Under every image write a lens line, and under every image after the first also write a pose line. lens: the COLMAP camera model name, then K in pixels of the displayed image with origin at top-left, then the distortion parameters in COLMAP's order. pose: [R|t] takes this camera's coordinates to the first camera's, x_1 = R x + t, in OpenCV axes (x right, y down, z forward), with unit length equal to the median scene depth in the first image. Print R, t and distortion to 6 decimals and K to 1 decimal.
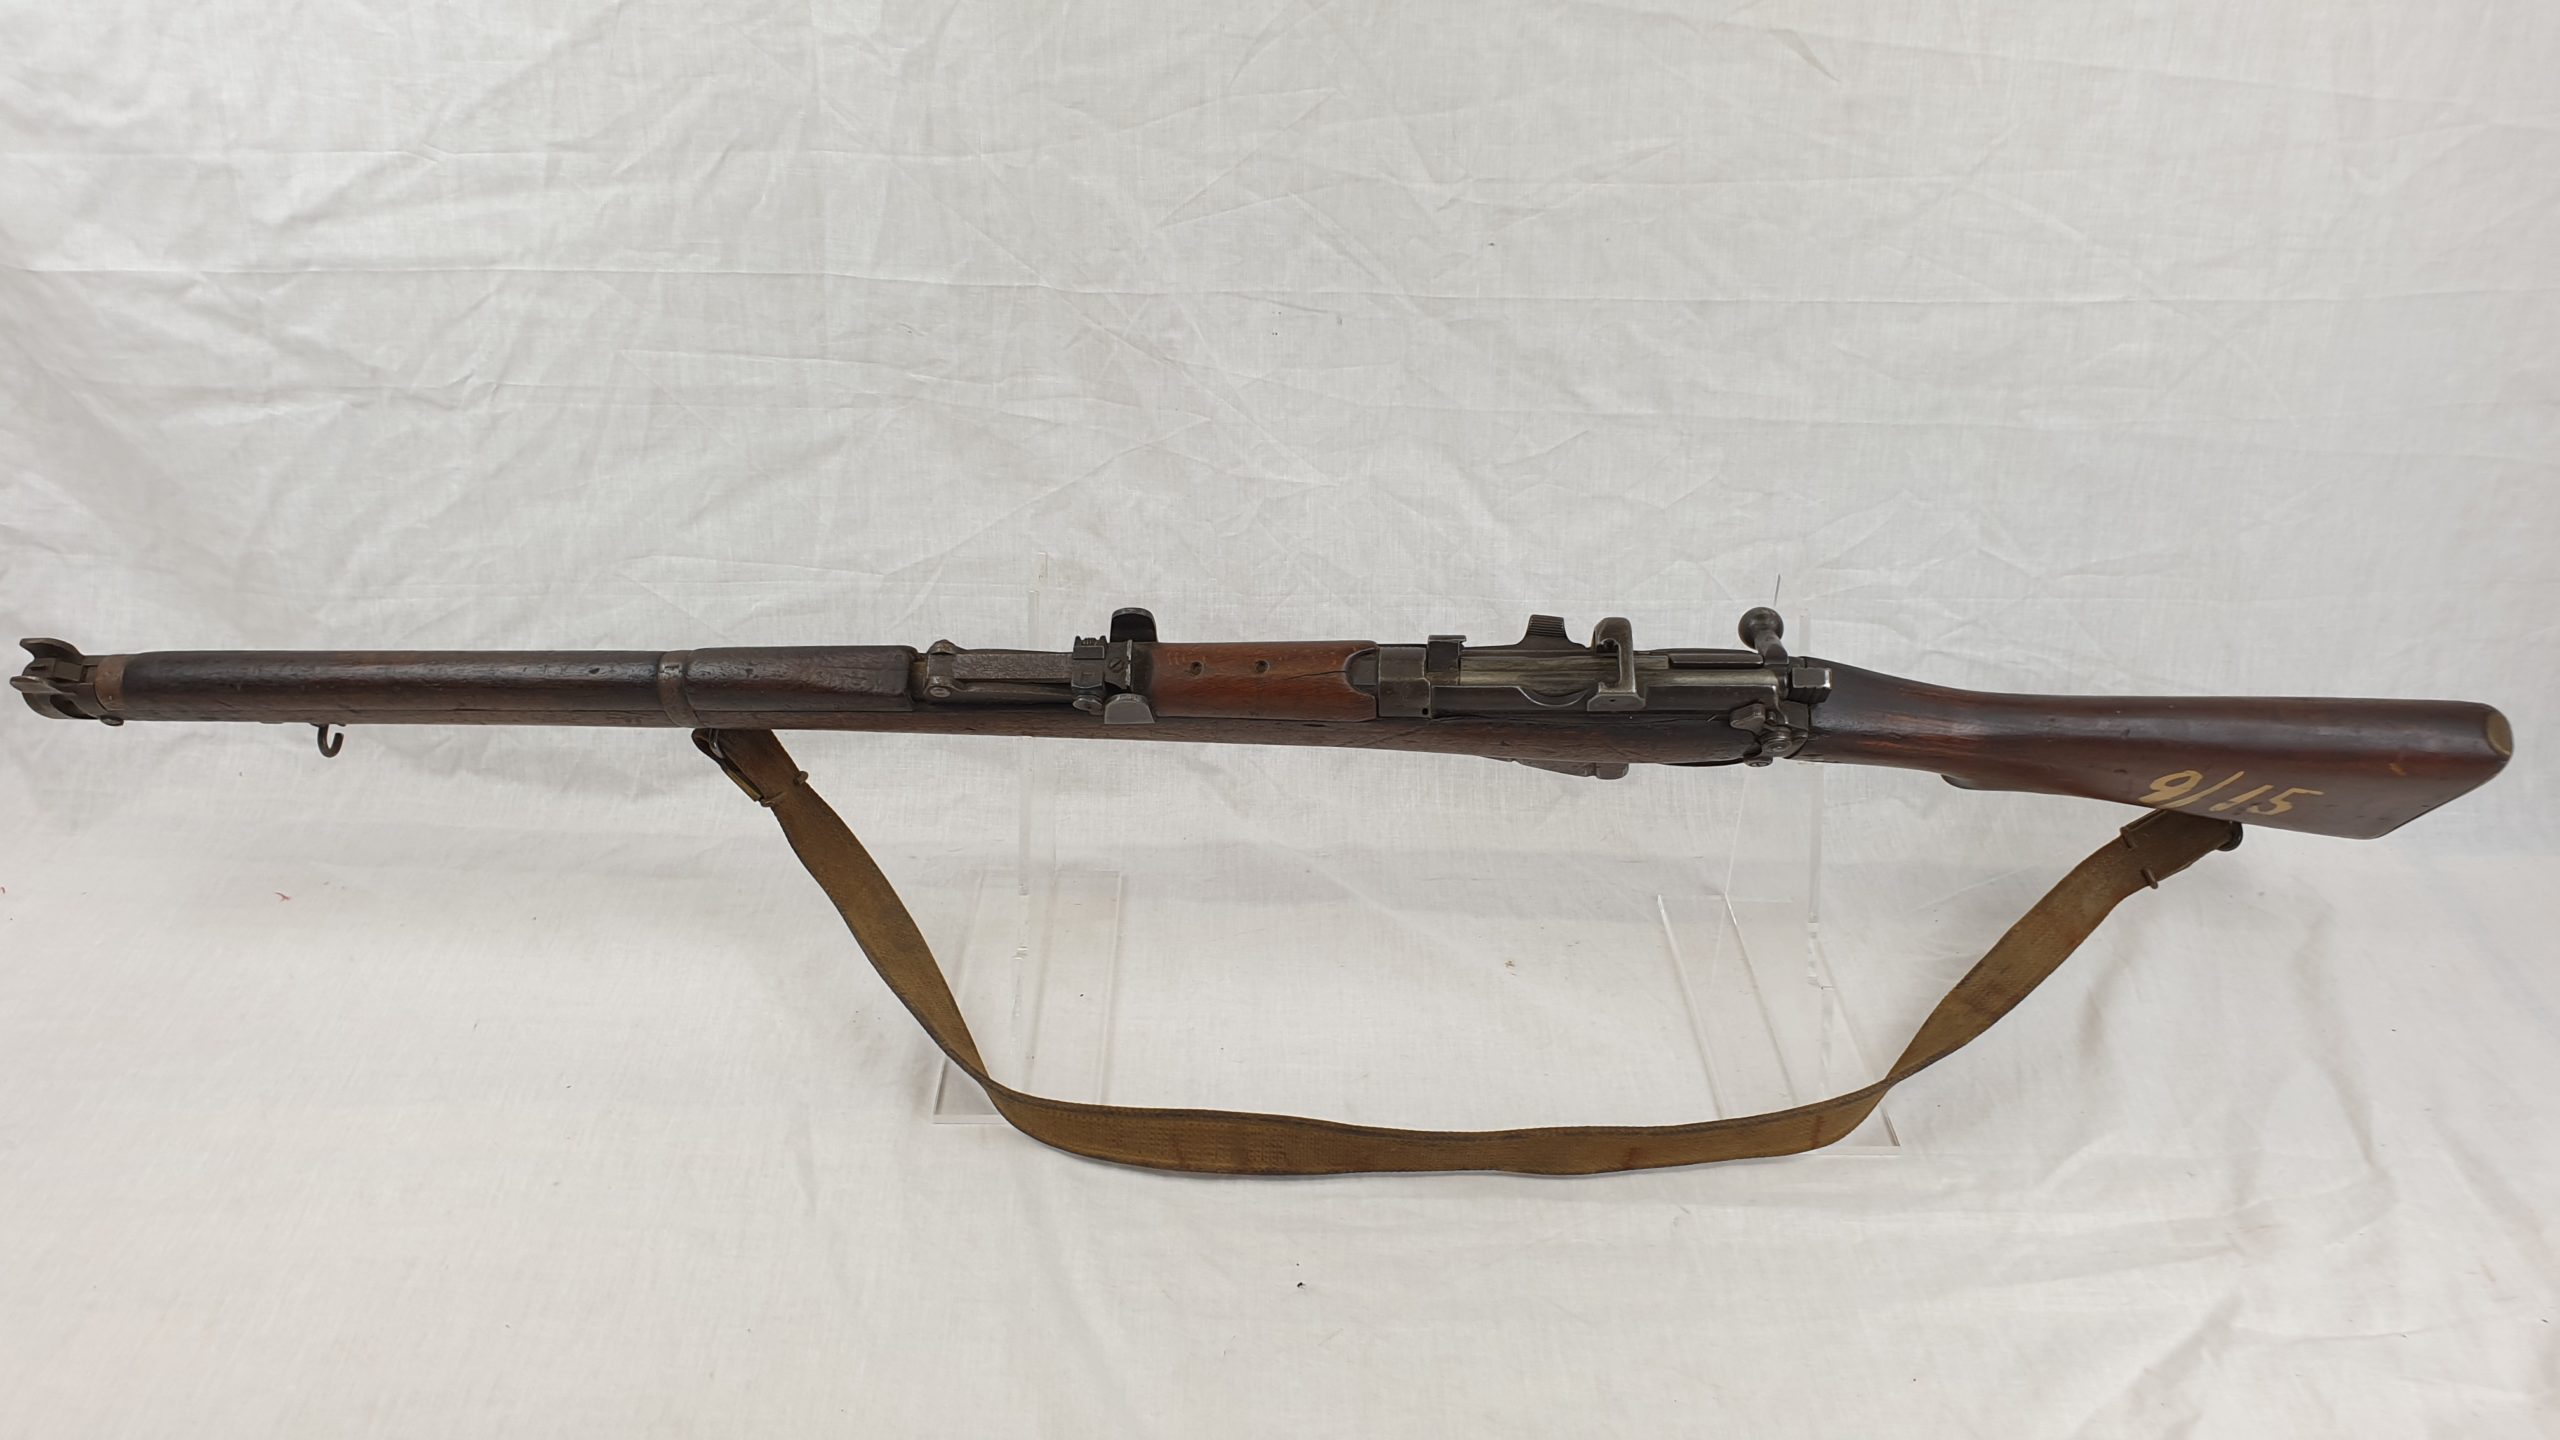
lens RADIAL K [[2033.3, 0, 1276.3], [0, 2033.3, 745.5], [0, 0, 1]] dist [0.030273, -0.036103]
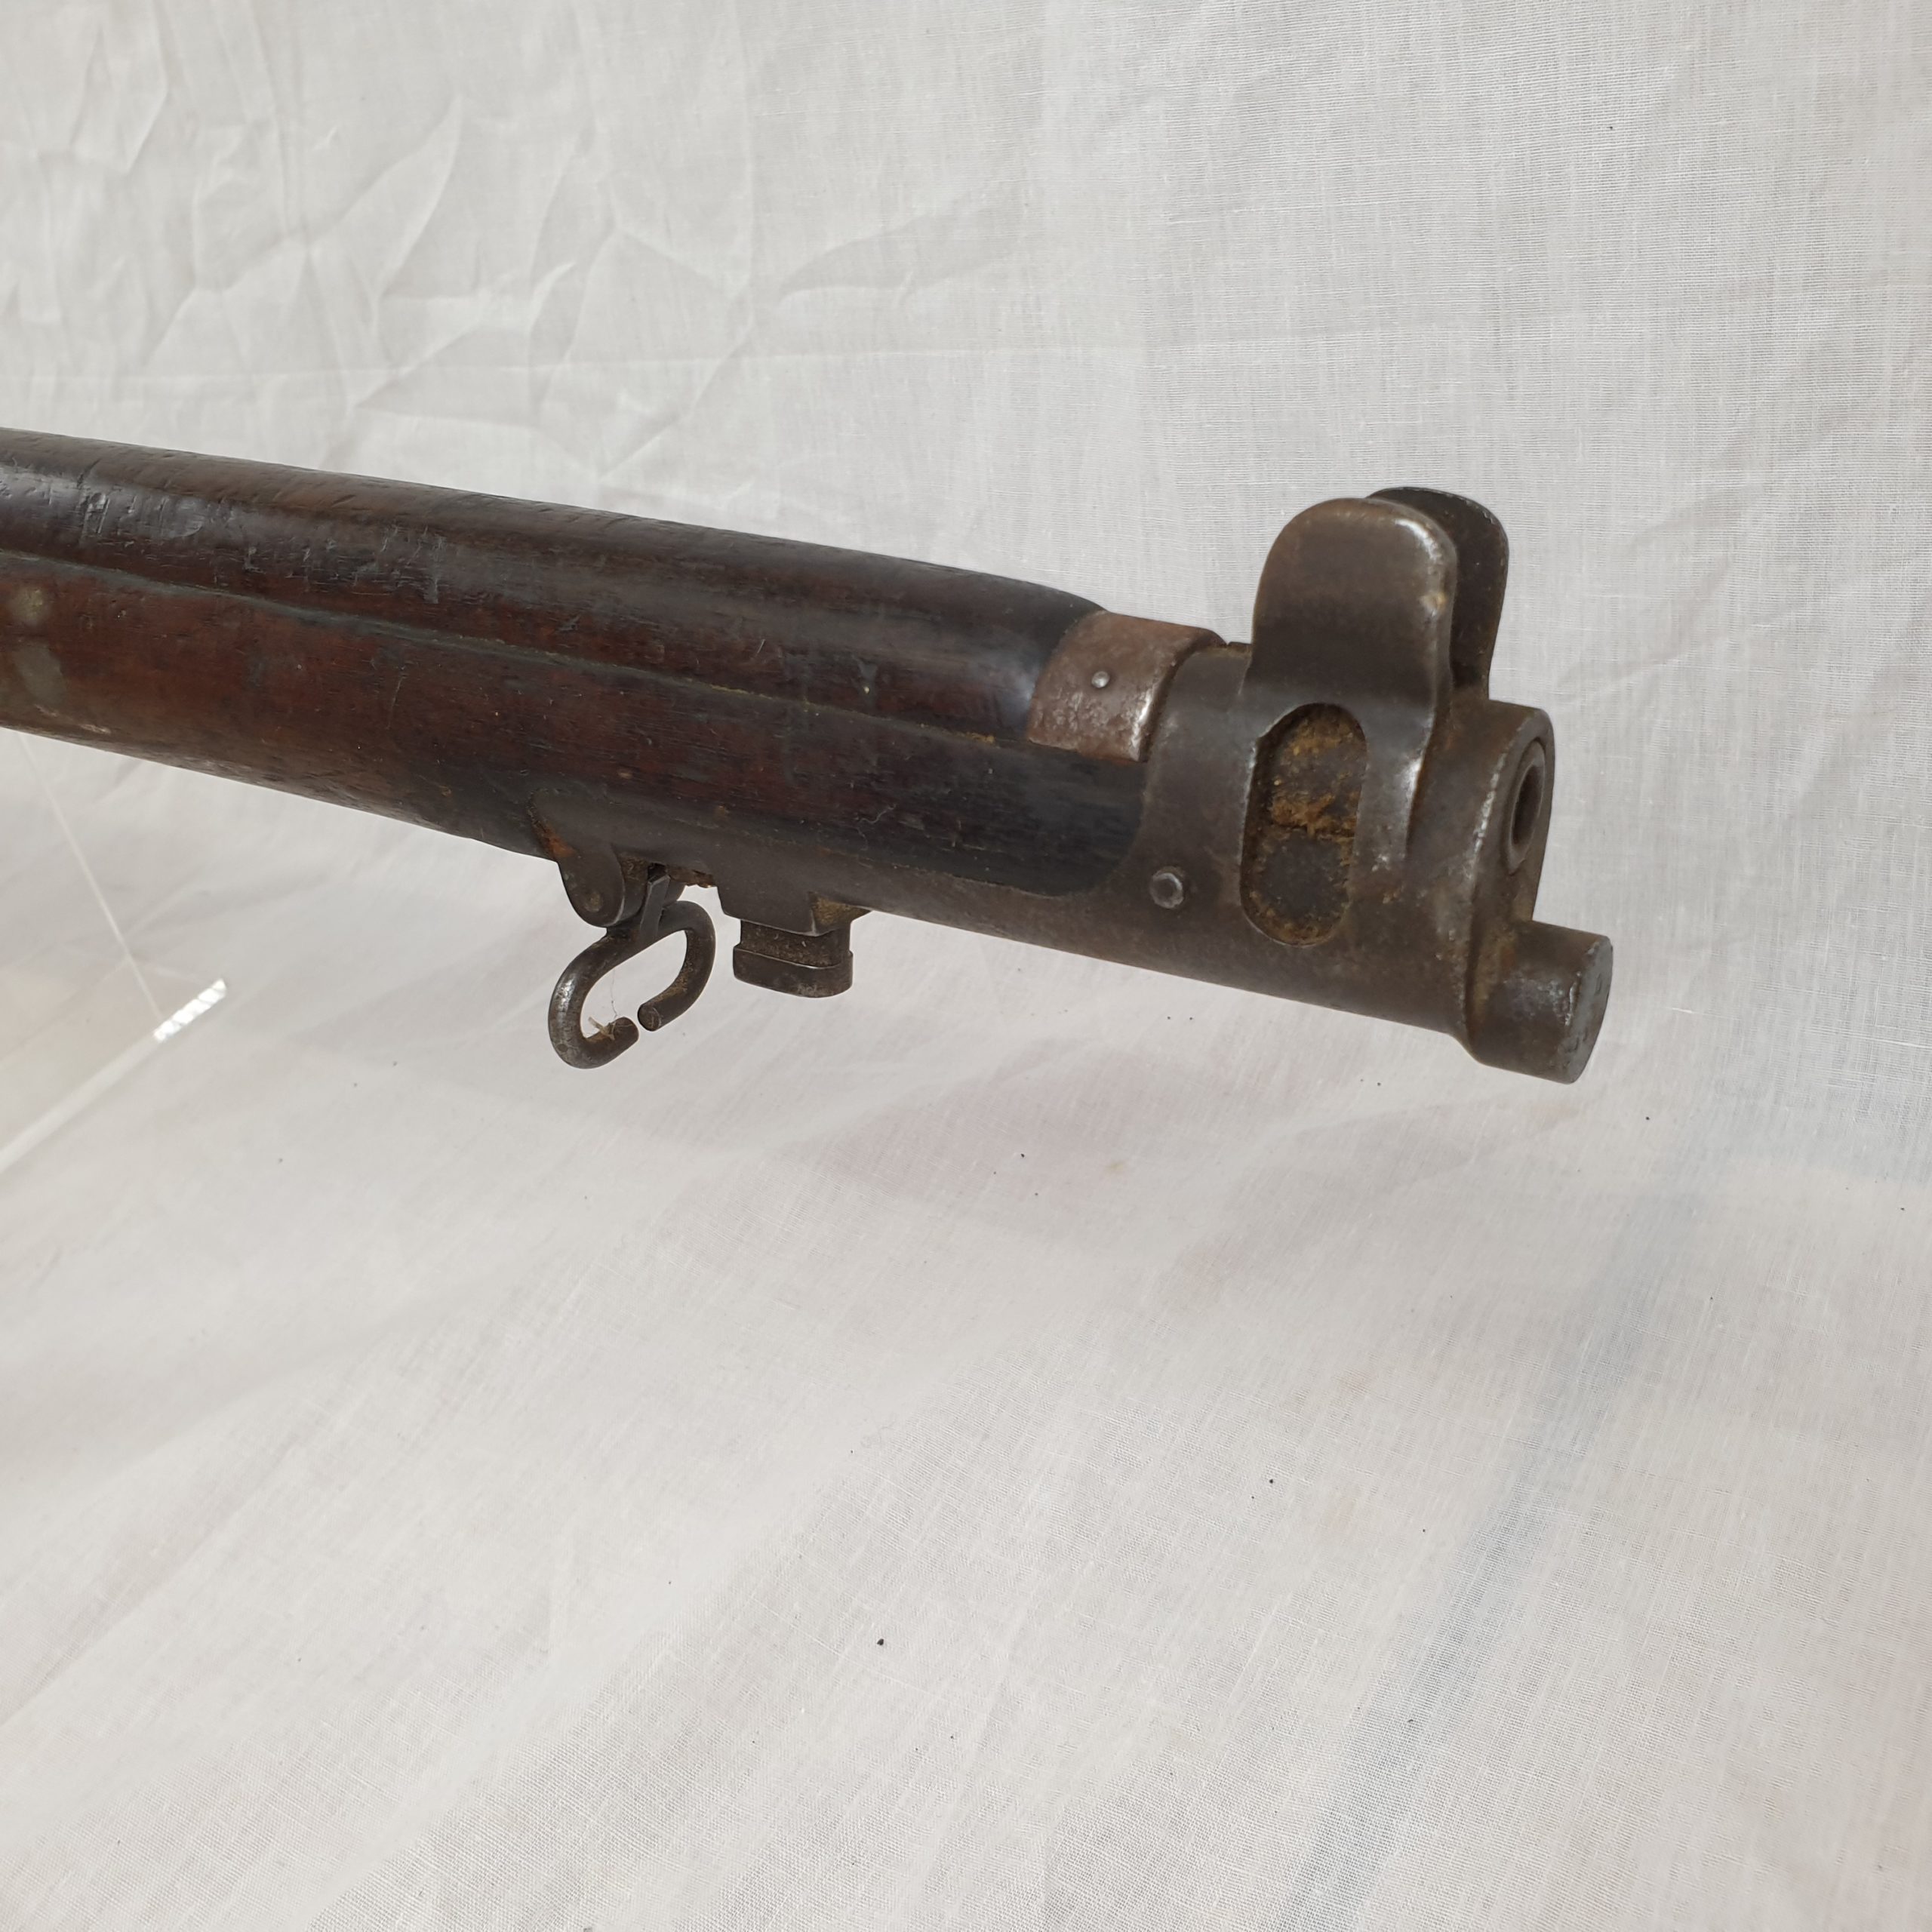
lens RADIAL K [[2084.2, 0, 931.7], [0, 2084.2, 972.9], [0, 0, 1]] dist [-0.016221, 0.000000]
pose [[0.834399, 0.142489, -0.532424, 0.665598], [-0.096881, 0.988881, 0.112819, -0.000800], [0.542579, -0.042554, 0.838926, 0.694891]]
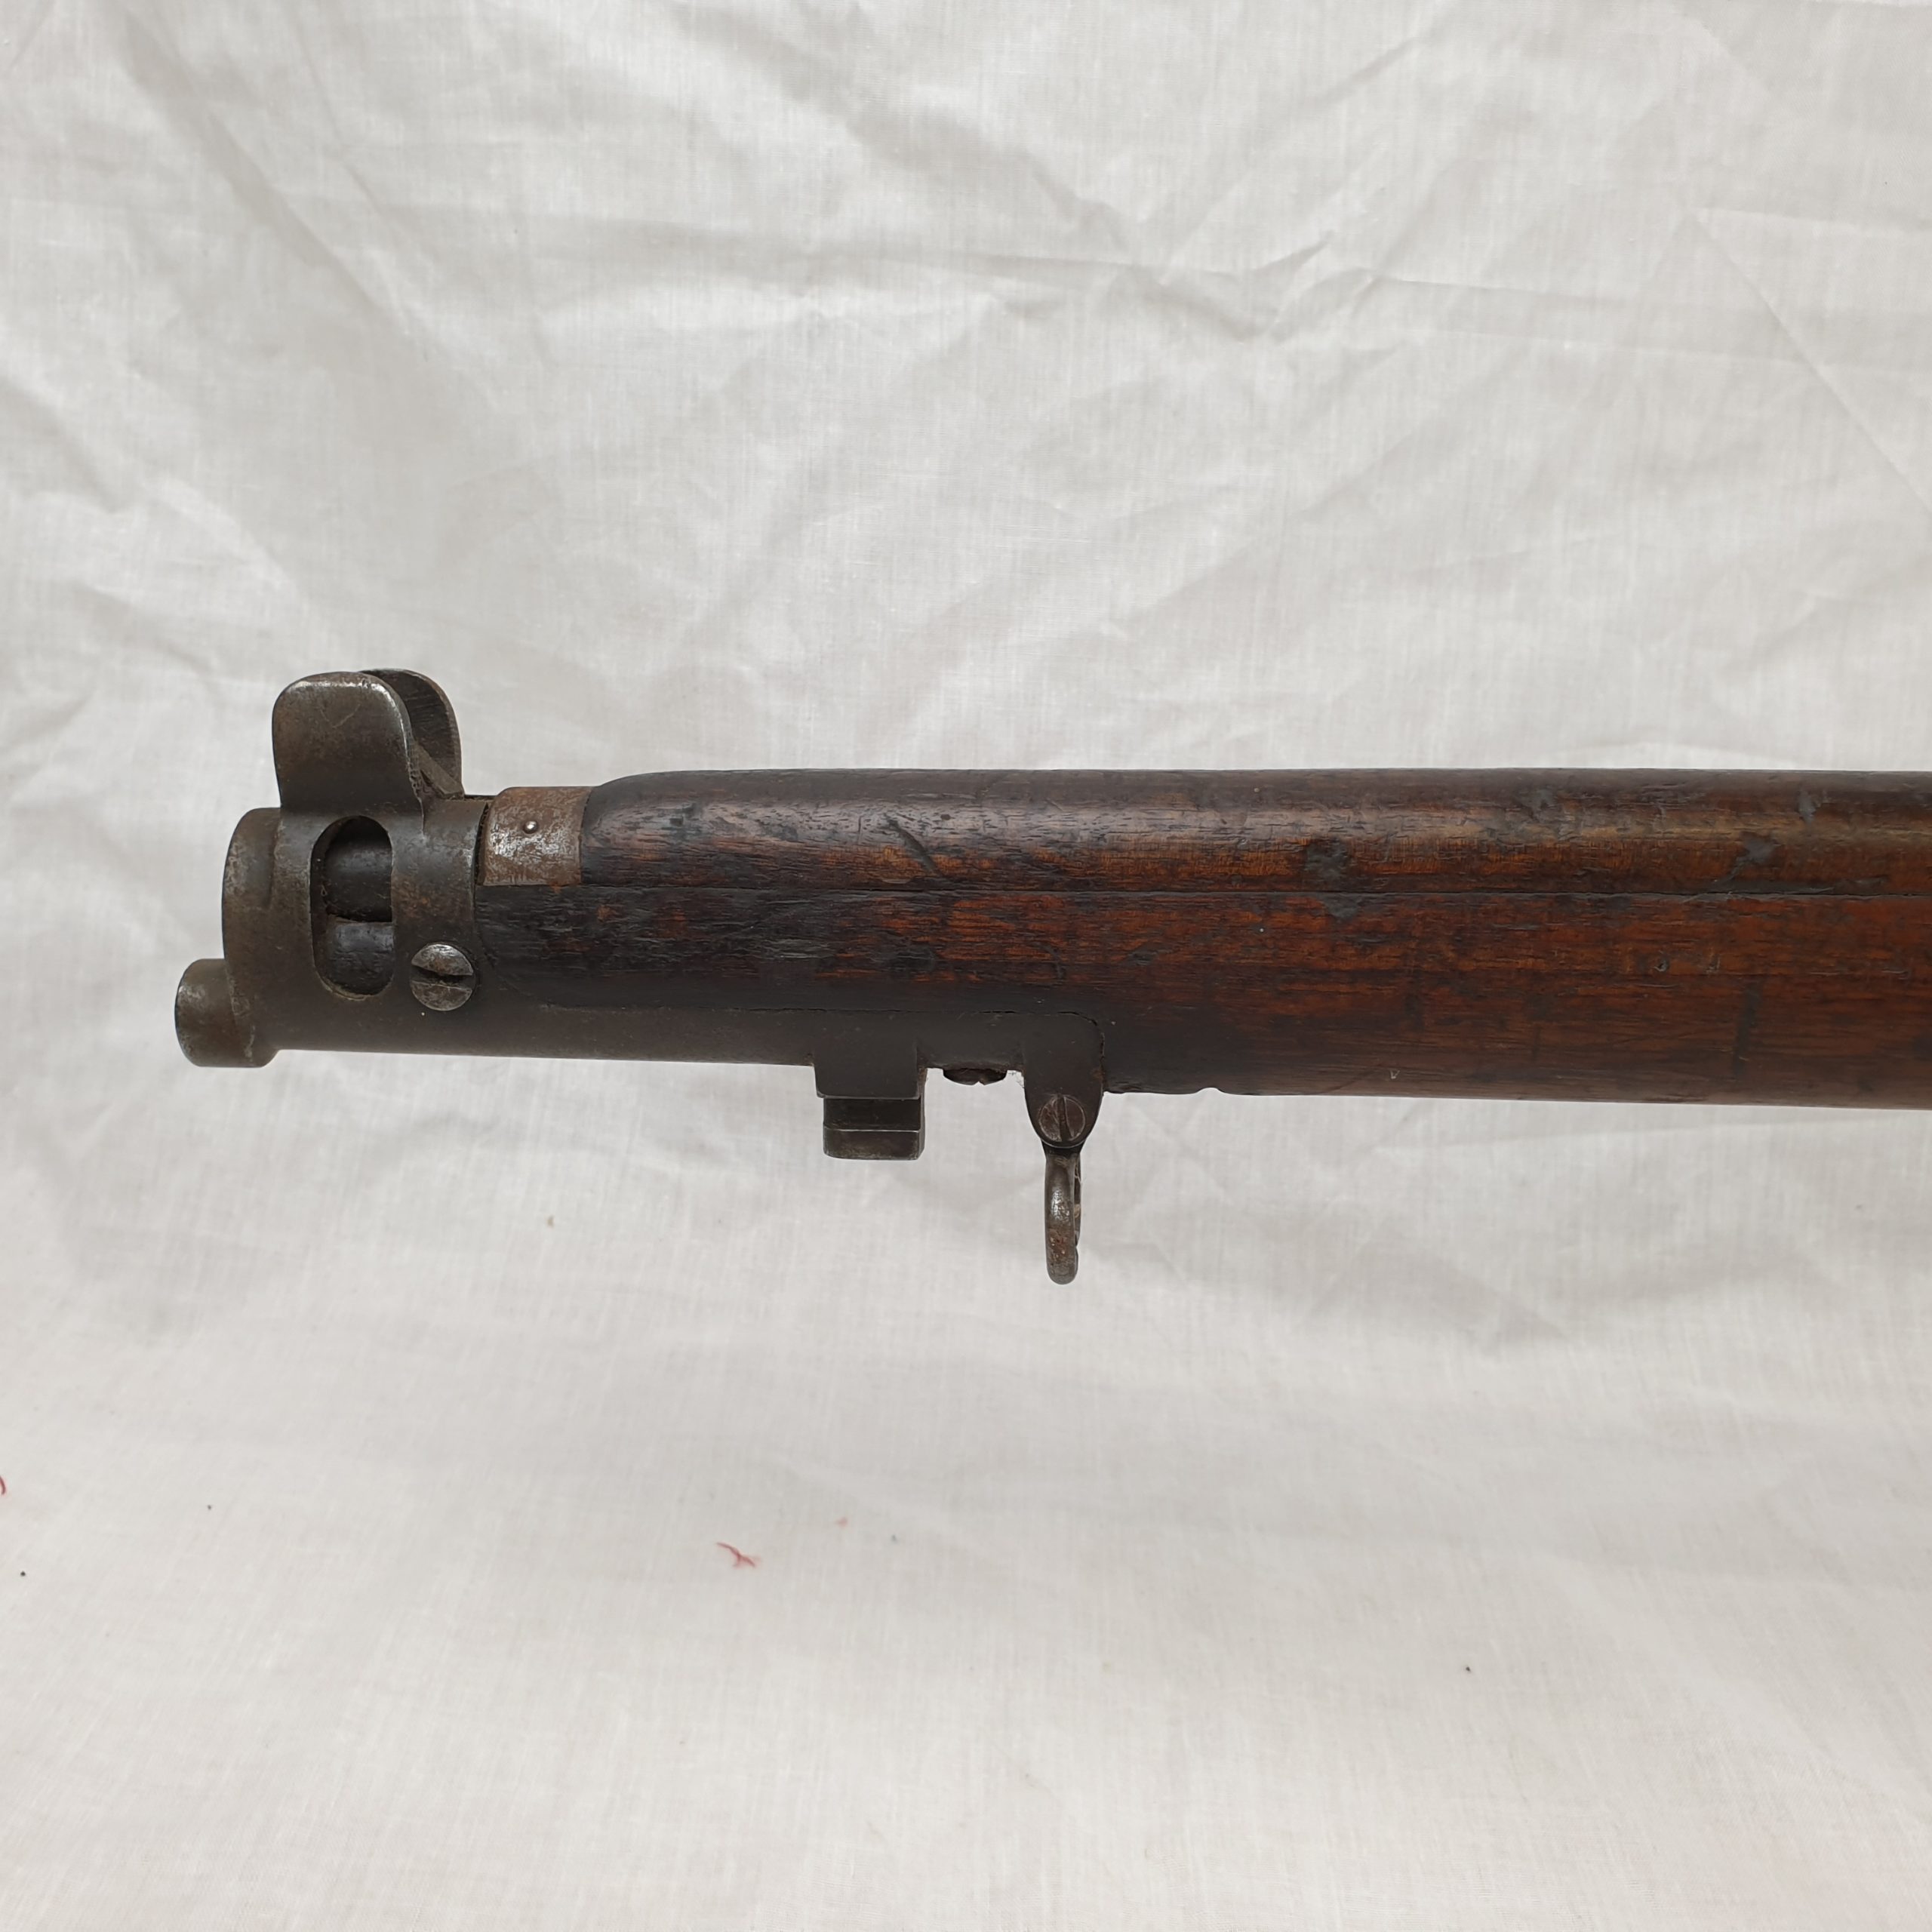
lens RADIAL K [[2084.2, 0, 991.6], [0, 2084.2, 966.8], [0, 0, 1]] dist [-0.016221, 0.000000]
pose [[0.997952, 0.059062, -0.024553, -0.437594], [-0.062476, 0.982347, -0.176328, 0.033754], [0.013705, 0.177501, 0.984025, 0.617338]]
